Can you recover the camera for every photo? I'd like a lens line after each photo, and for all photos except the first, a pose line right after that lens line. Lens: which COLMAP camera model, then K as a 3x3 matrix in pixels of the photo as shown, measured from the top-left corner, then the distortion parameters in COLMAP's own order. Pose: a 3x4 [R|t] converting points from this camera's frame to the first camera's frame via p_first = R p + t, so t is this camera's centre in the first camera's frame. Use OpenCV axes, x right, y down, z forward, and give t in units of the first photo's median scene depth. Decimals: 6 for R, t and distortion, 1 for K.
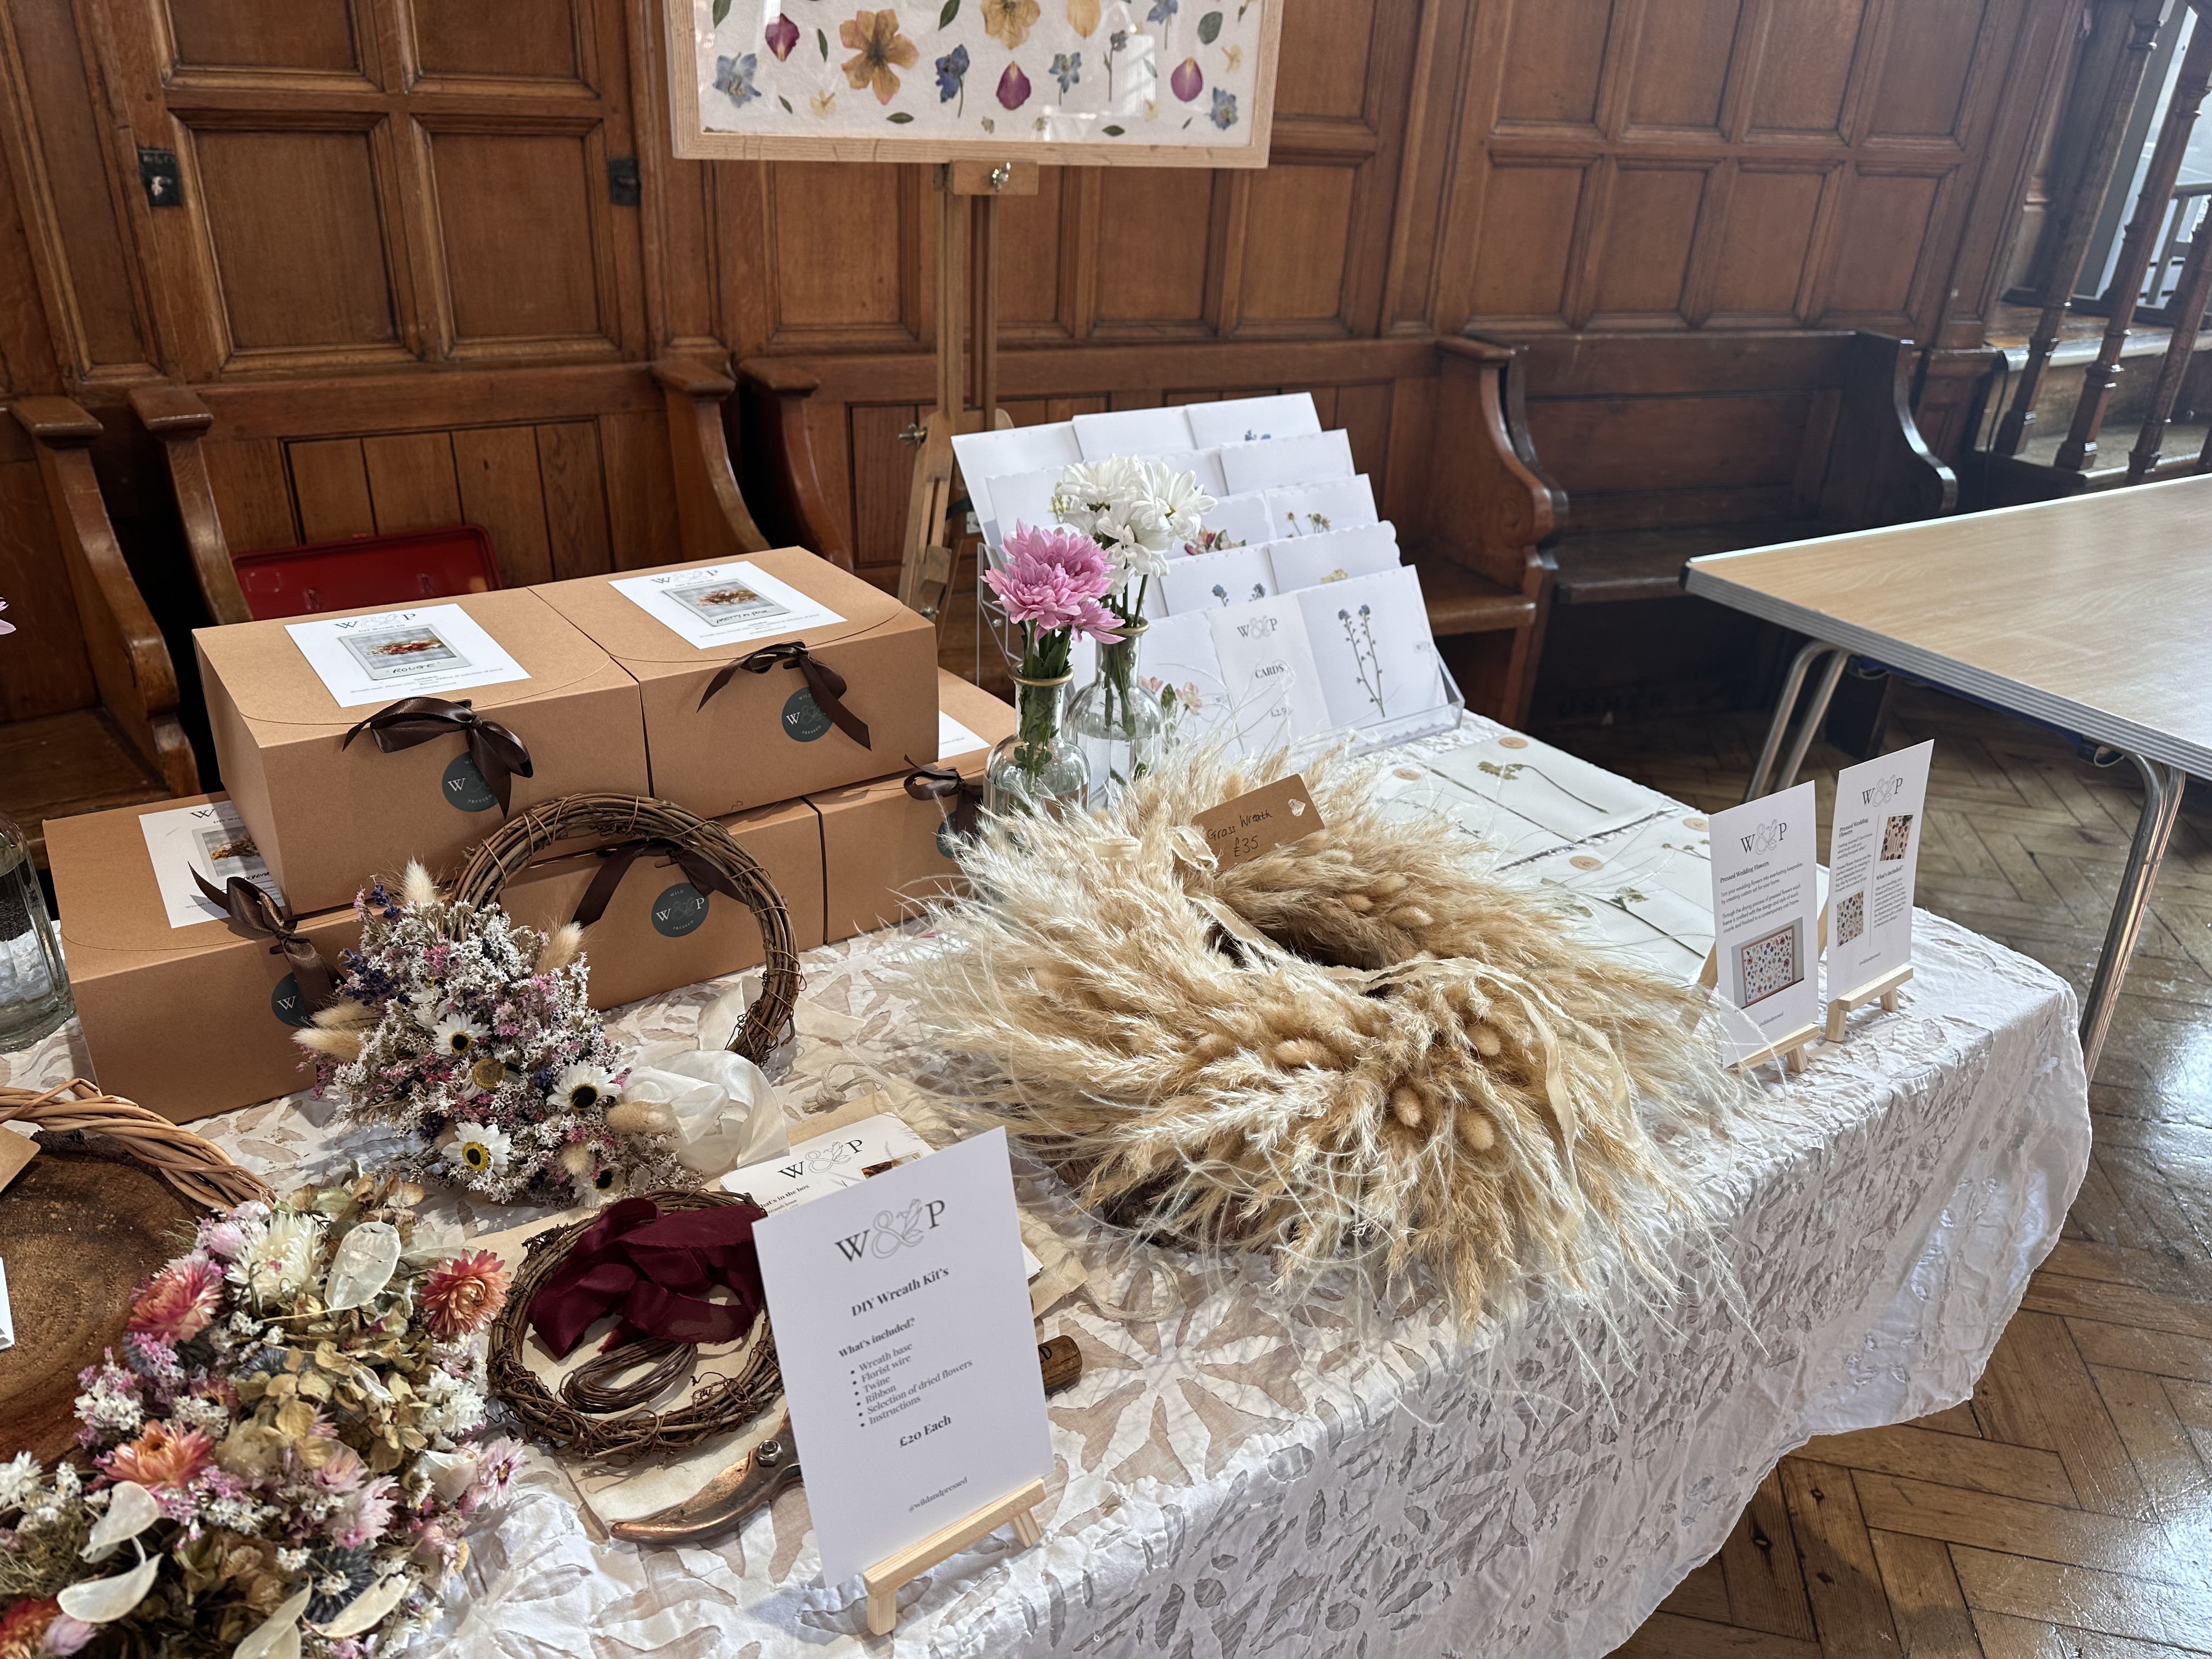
lens RADIAL K [[1526.9, 0, 1106.0], [0, 1526.9, 829.5], [0, 0, 1]] dist [0.002295, 0.000189]
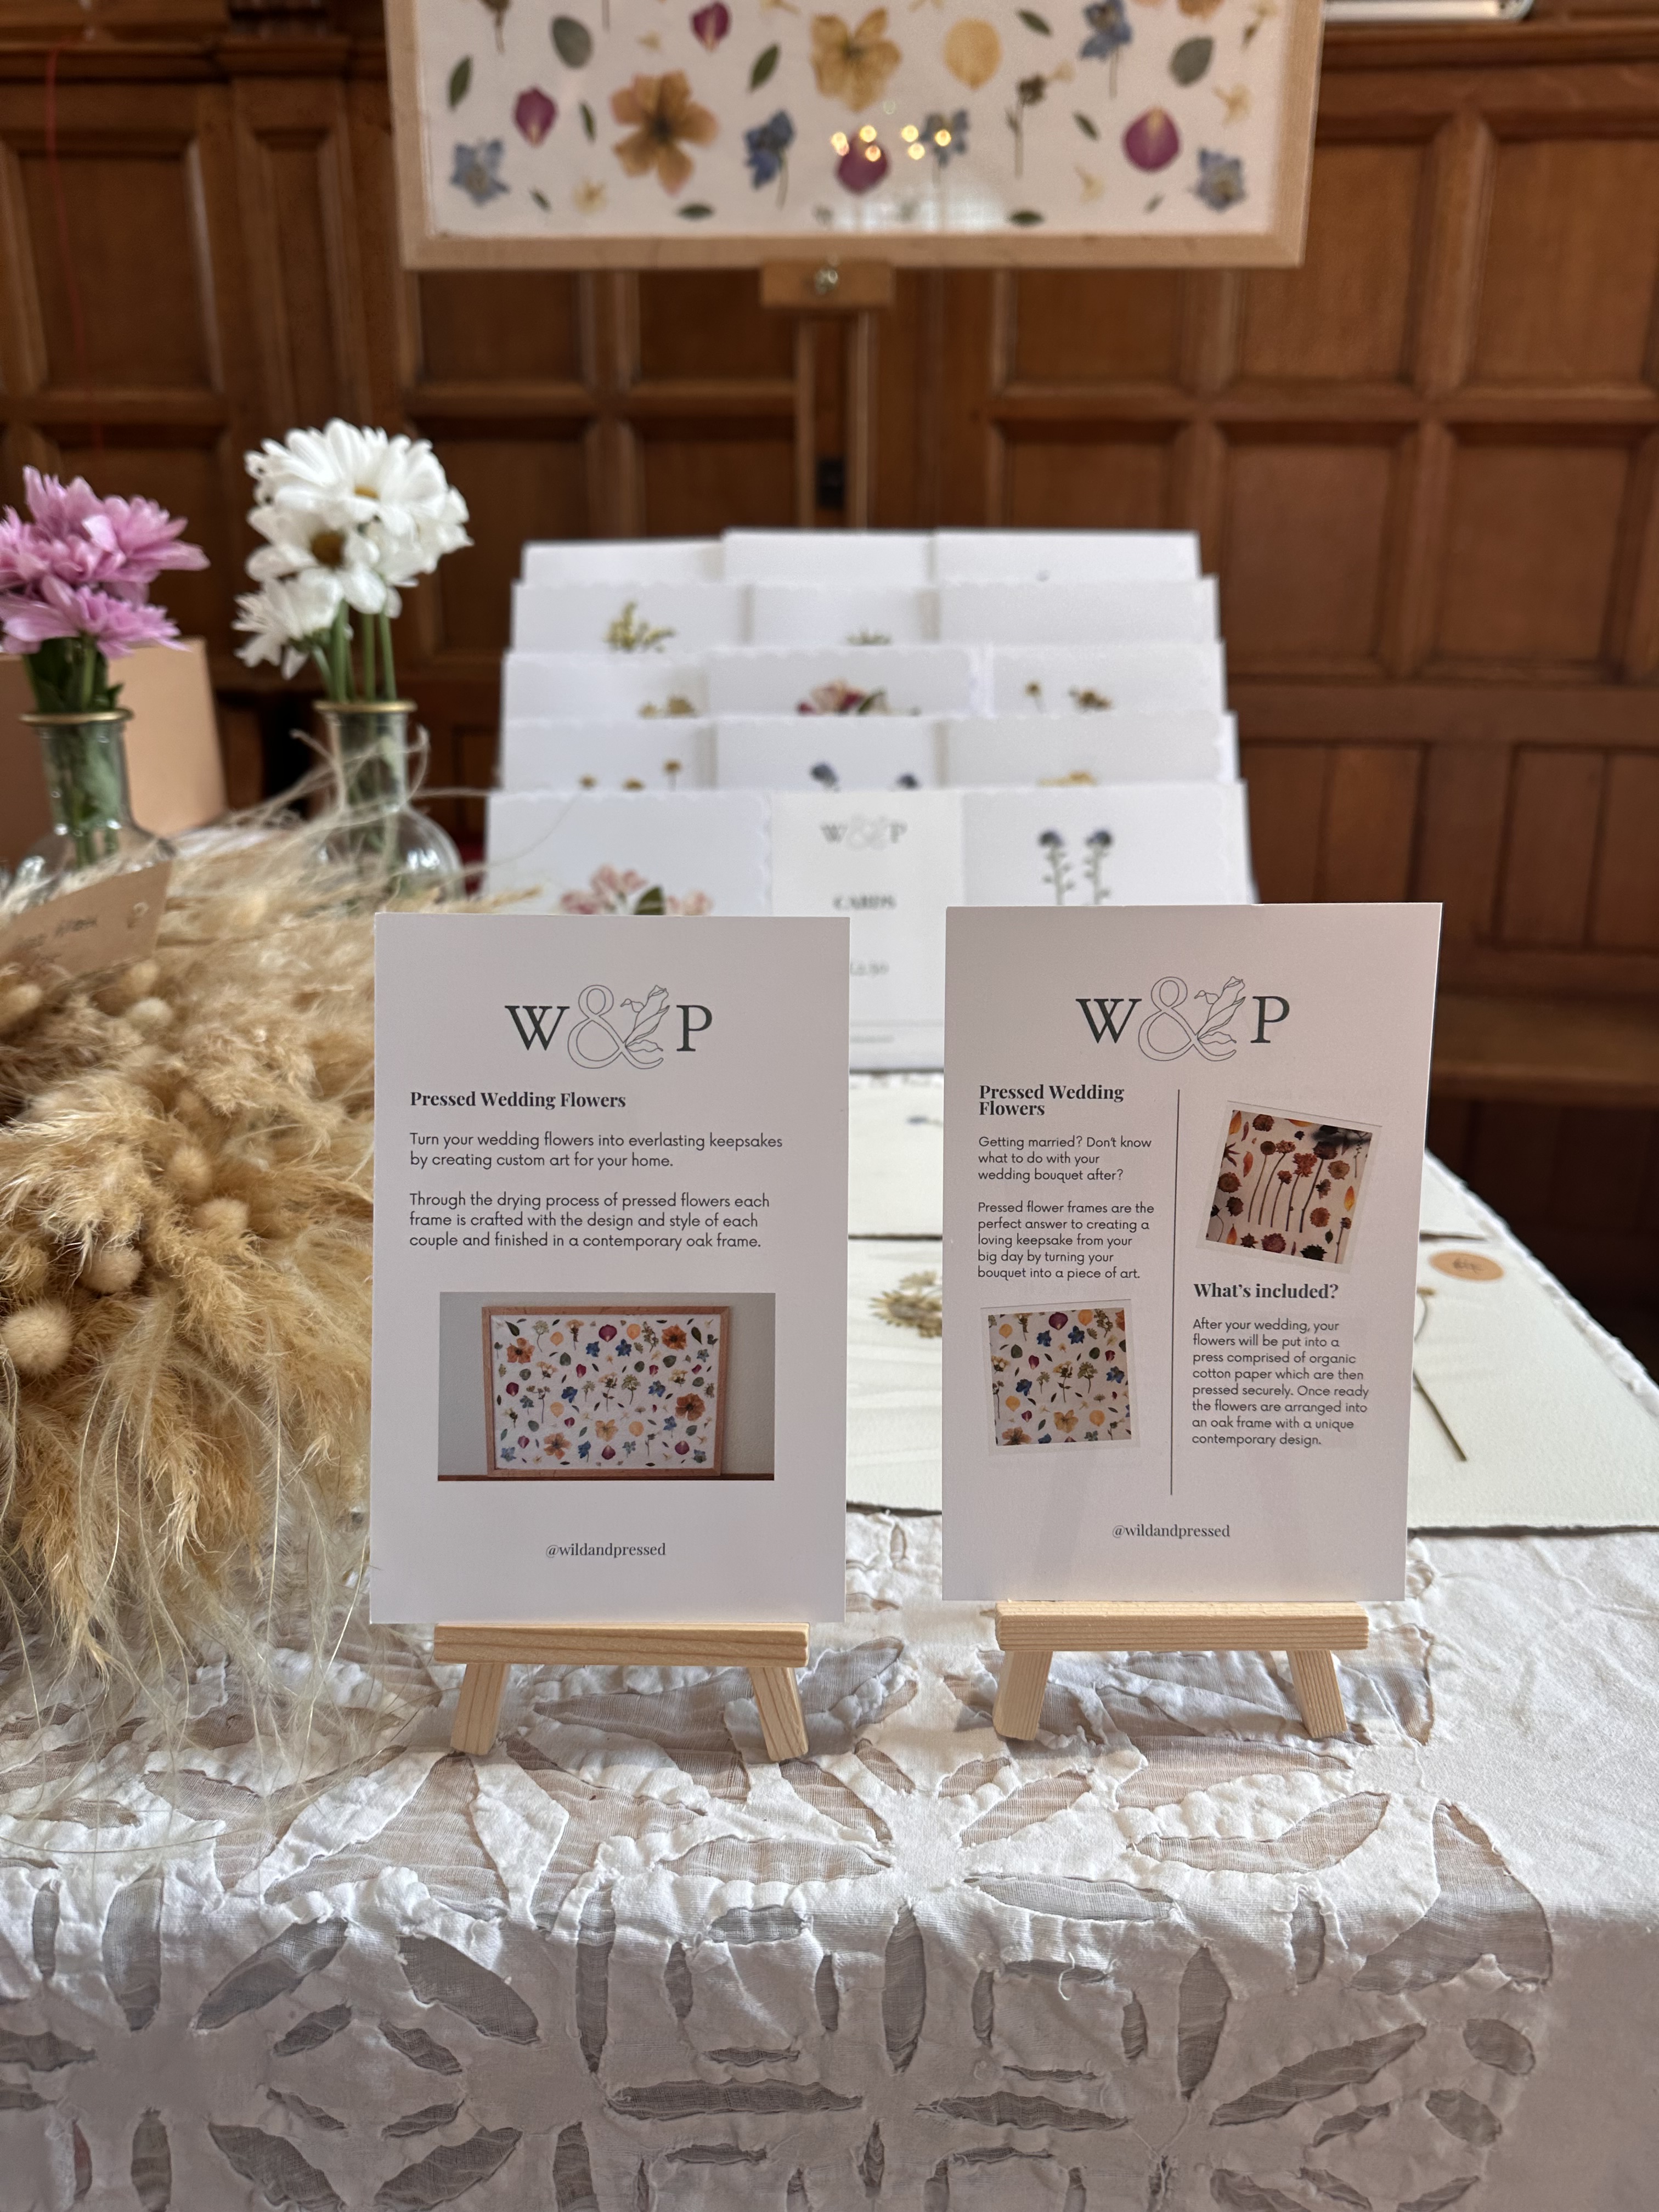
lens RADIAL K [[1561.3, 0, 829.5], [0, 1561.3, 1106.0], [0, 0, 1]] dist [-0.006853, -0.008496]
pose [[0.811712, 0.145890, -0.565543, 0.438566], [-0.225549, 0.971484, -0.073118, 0.025163], [0.538749, 0.186909, 0.821471, 0.461816]]
